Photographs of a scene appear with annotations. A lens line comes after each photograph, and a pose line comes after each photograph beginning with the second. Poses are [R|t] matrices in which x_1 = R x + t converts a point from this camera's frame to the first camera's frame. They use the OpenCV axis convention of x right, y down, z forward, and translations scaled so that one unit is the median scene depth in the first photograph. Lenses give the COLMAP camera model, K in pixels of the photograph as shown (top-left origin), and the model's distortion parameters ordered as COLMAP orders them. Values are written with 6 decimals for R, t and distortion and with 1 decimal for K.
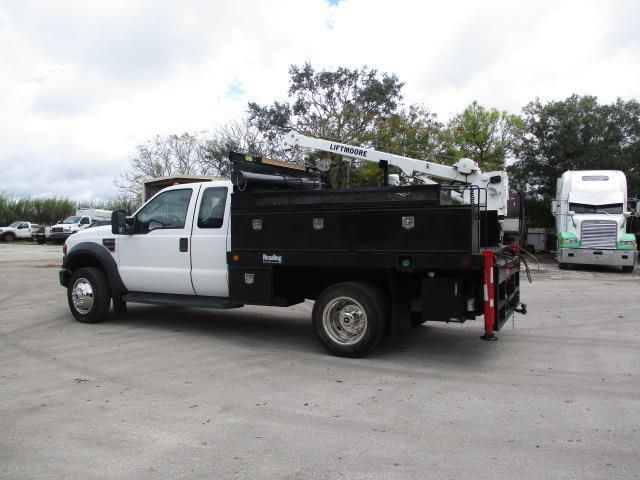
lens RADIAL K [[530.4, 0, 324.1], [0, 530.4, 240.0], [0, 0, 1]] dist [-0.037667, 0.017868]
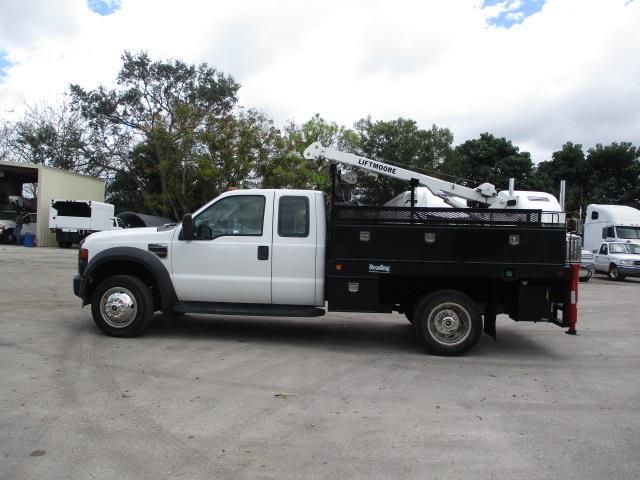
lens RADIAL K [[530.4, 0, 324.1], [0, 530.4, 240.0], [0, 0, 1]] dist [-0.037667, 0.017868]
pose [[0.920725, 0.024344, 0.389453, -0.469805], [-0.024156, 0.999694, -0.005380, -0.010619], [-0.389465, -0.004454, 0.921031, 0.044533]]
